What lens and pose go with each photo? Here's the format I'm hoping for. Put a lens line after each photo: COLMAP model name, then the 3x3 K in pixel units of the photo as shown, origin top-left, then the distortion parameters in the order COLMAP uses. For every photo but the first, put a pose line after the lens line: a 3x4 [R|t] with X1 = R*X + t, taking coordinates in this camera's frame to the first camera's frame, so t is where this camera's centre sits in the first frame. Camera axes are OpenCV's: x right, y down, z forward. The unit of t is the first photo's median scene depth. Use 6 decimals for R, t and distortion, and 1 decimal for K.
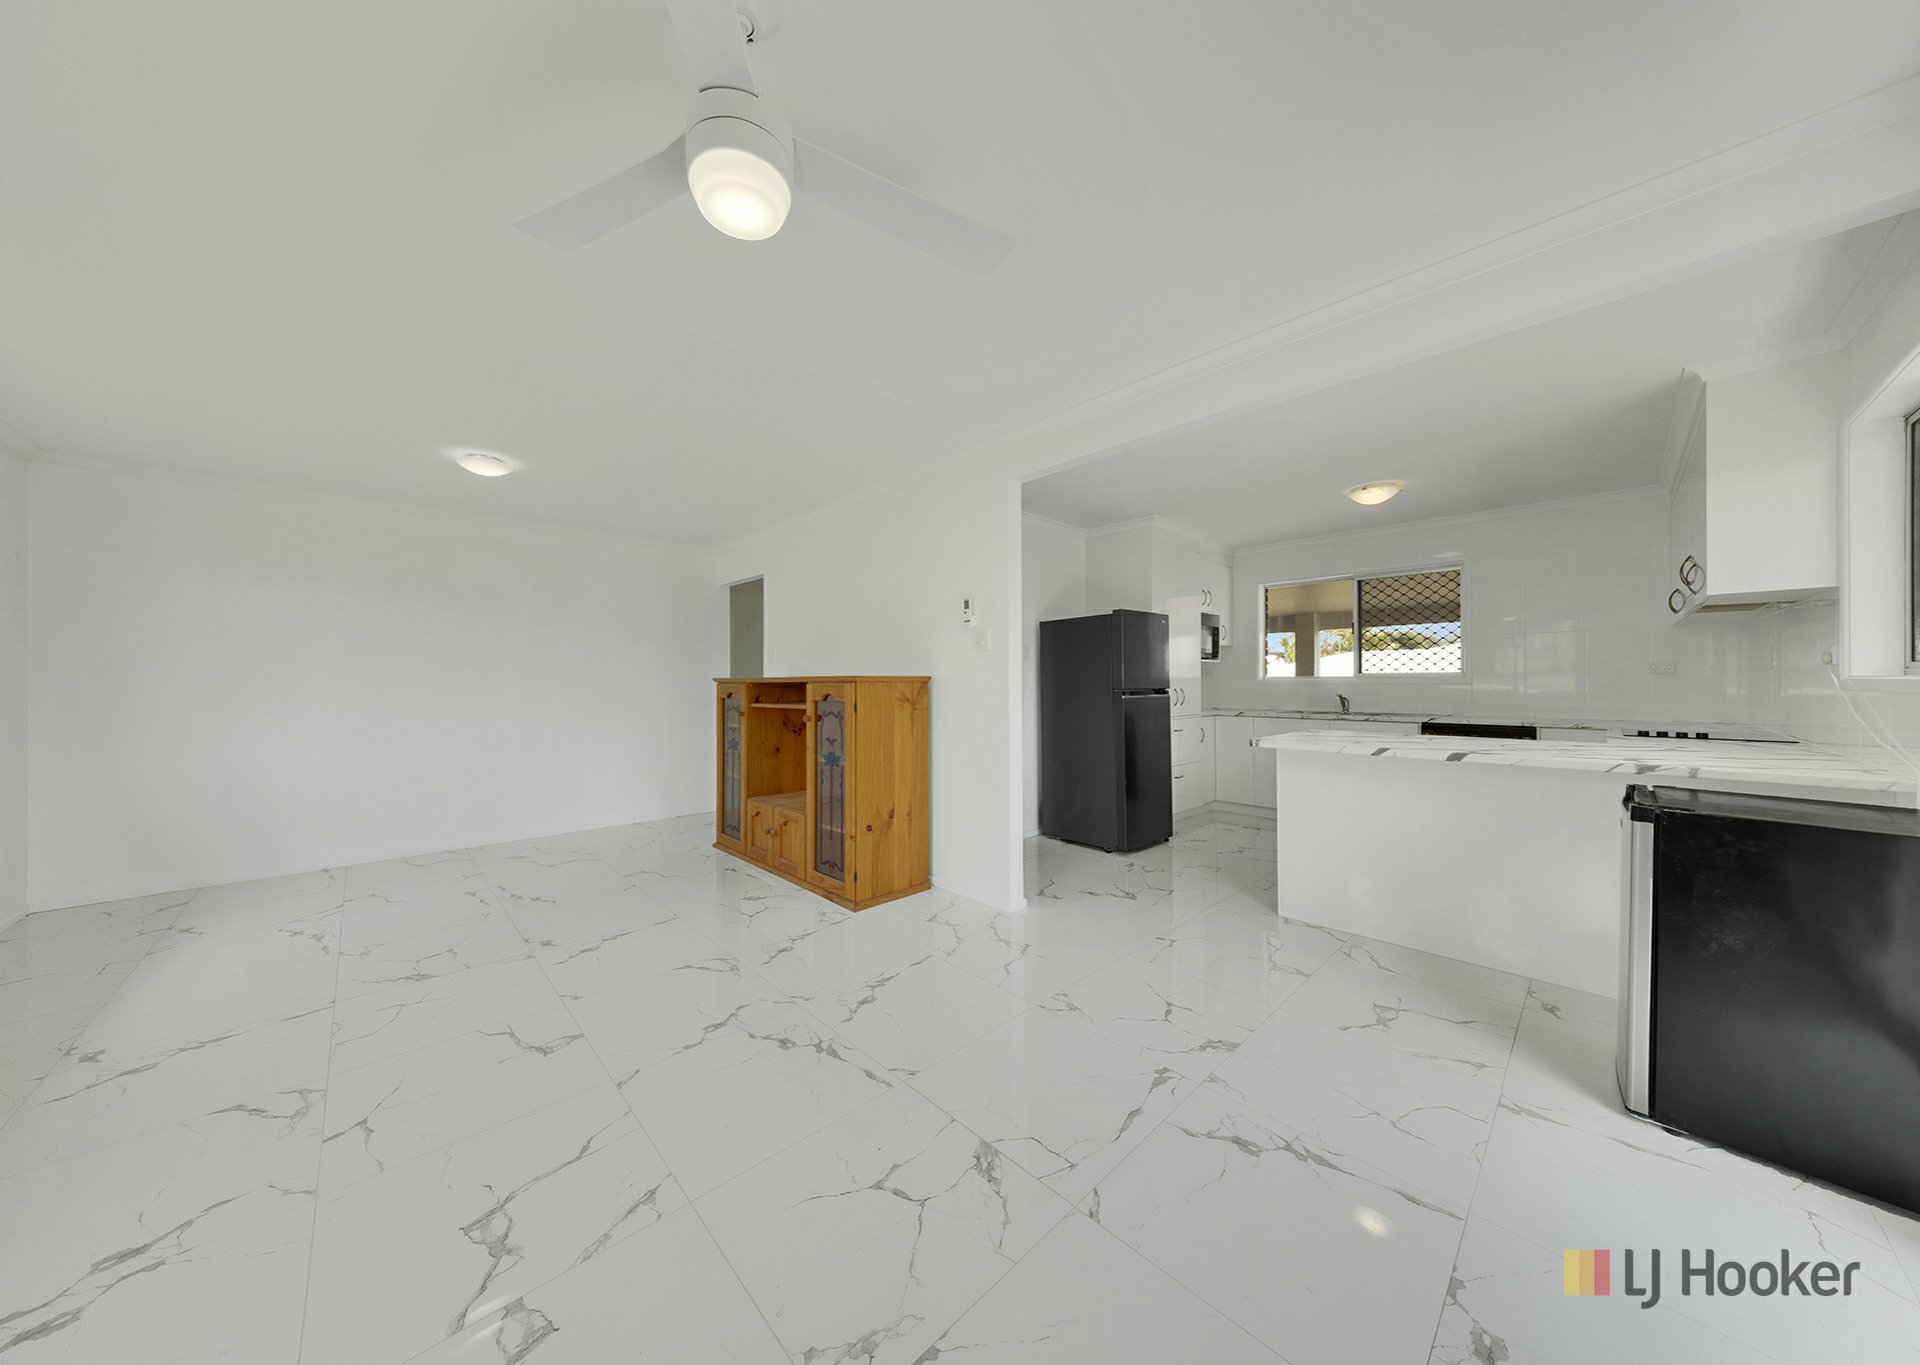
lens RADIAL K [[621.4, 0, 957.4], [0, 621.4, 688.6], [0, 0, 1]] dist [0.000017, -0.000064]
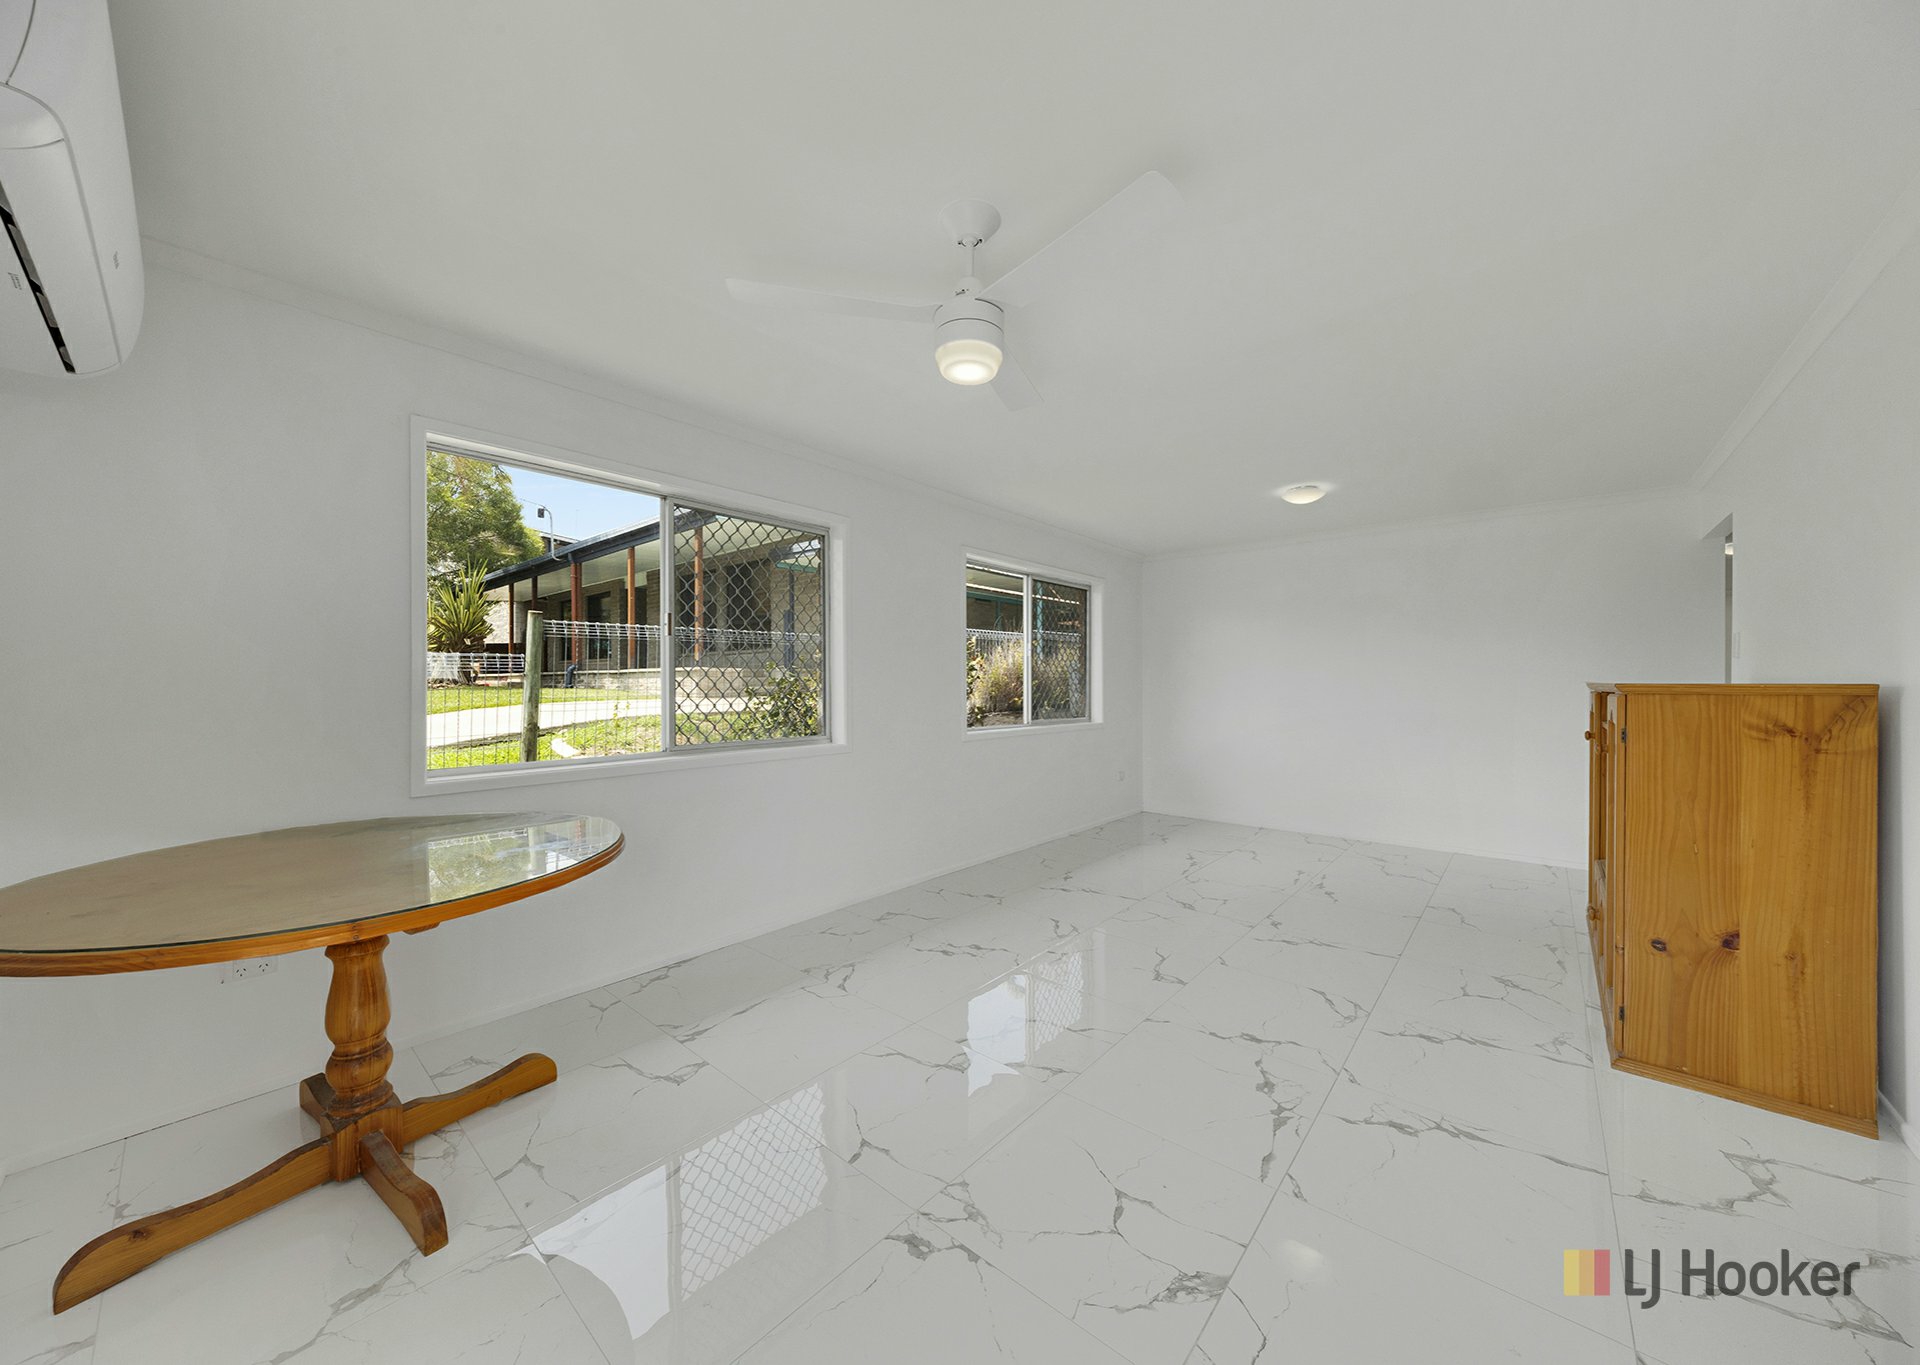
lens RADIAL K [[681.6, 0, 960.0], [0, 681.6, 682.5], [0, 0, 1]] dist [0.000124, -0.000026]
pose [[0.096031, 0.006260, -0.995359, 0.416769], [-0.012903, 0.999904, 0.005043, -0.015795], [0.995295, 0.012359, 0.096103, 0.272834]]
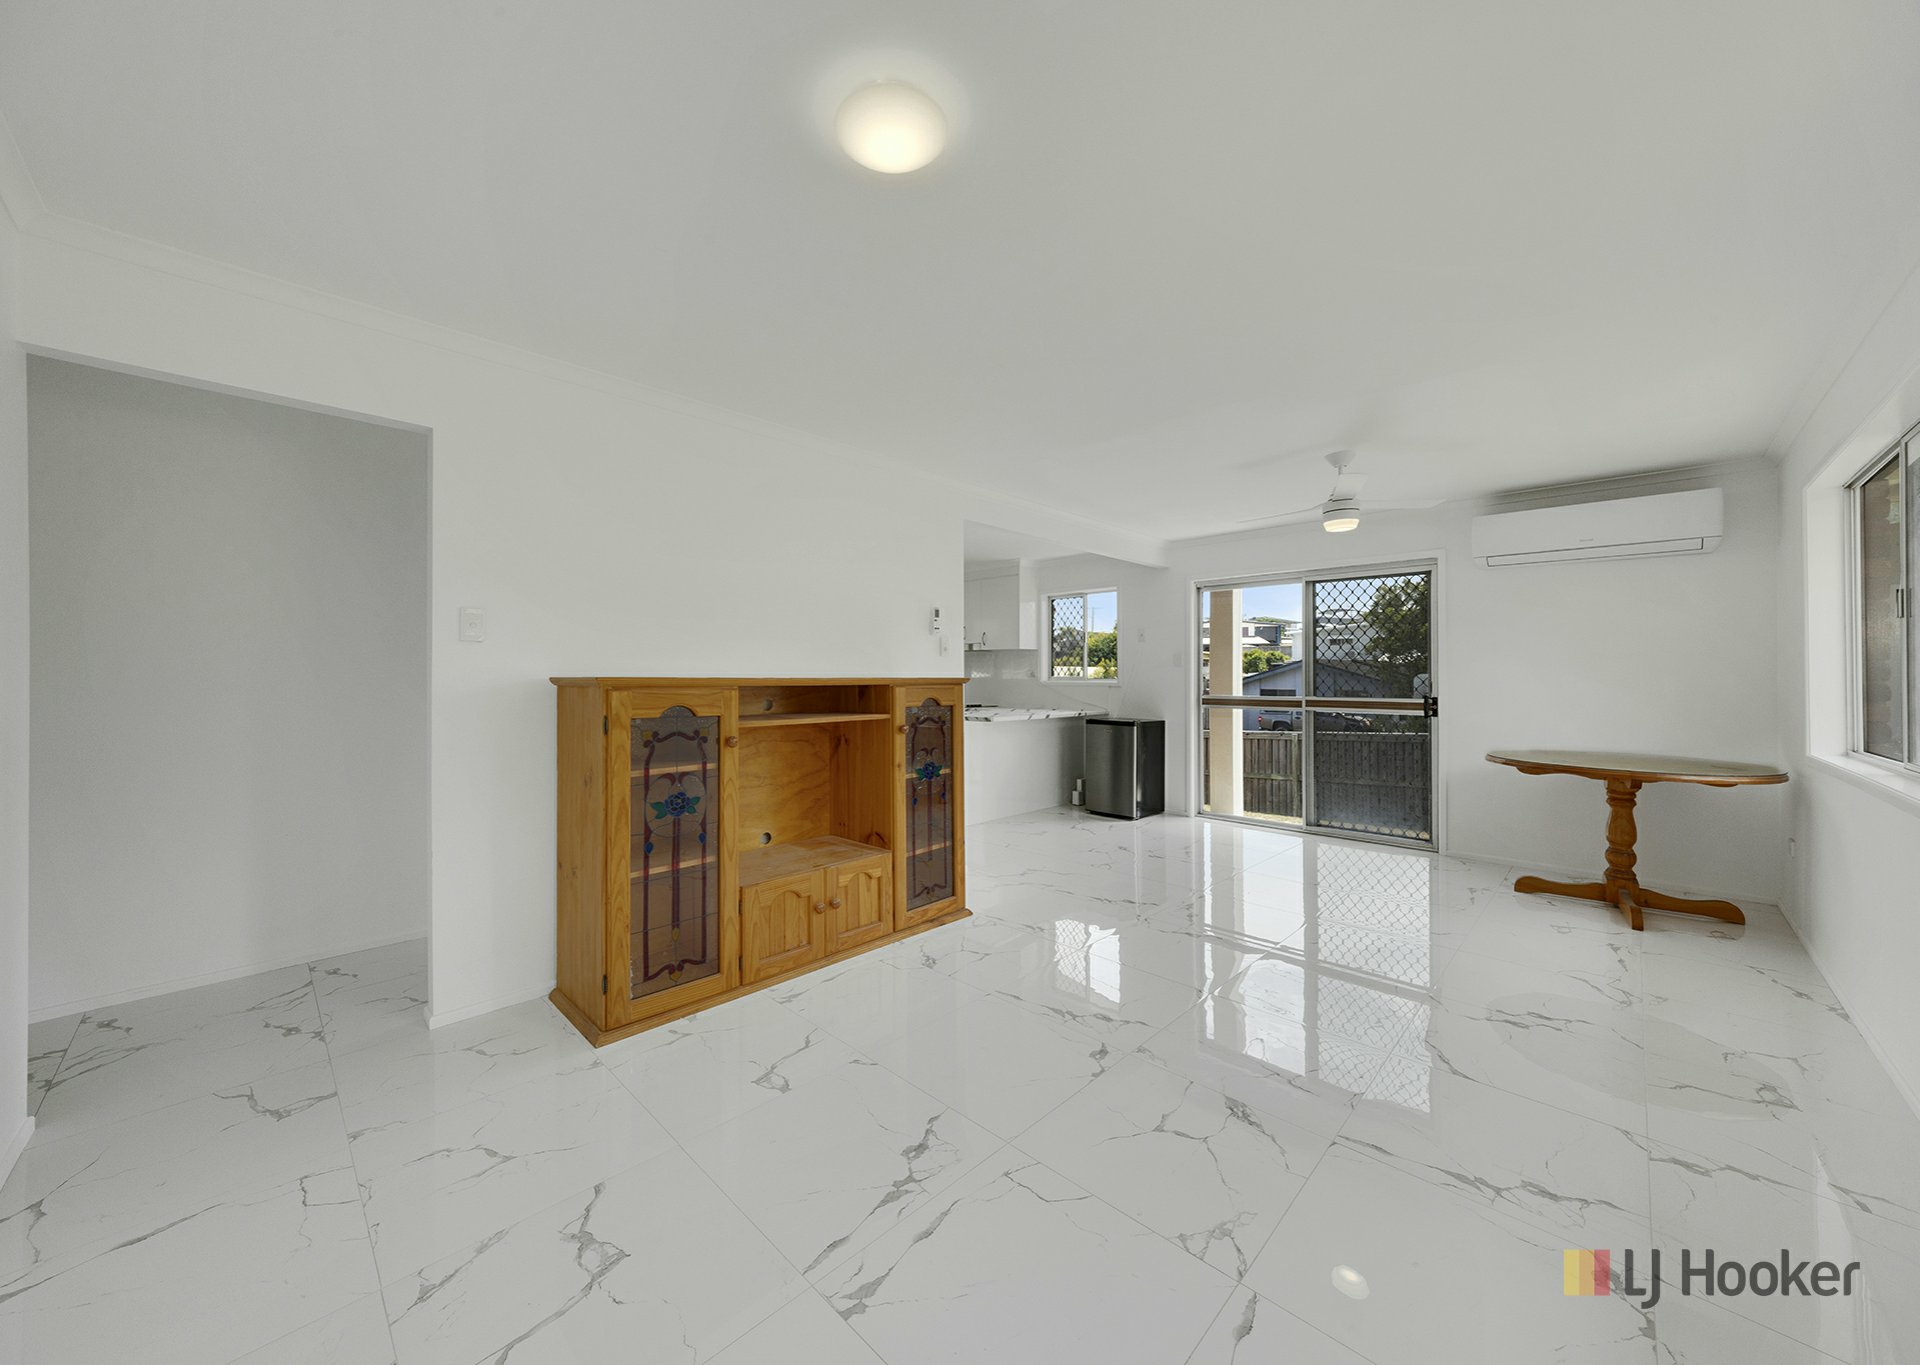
lens RADIAL K [[697.4, 0, 988.2], [0, 697.4, 674.4], [0, 0, 1]] dist [0.000412, -0.000045]
pose [[-0.067668, 0.007650, 0.997679, -1.243723], [0.005932, 0.999956, -0.007265, -0.018188], [-0.997690, 0.005427, -0.067711, 1.010181]]
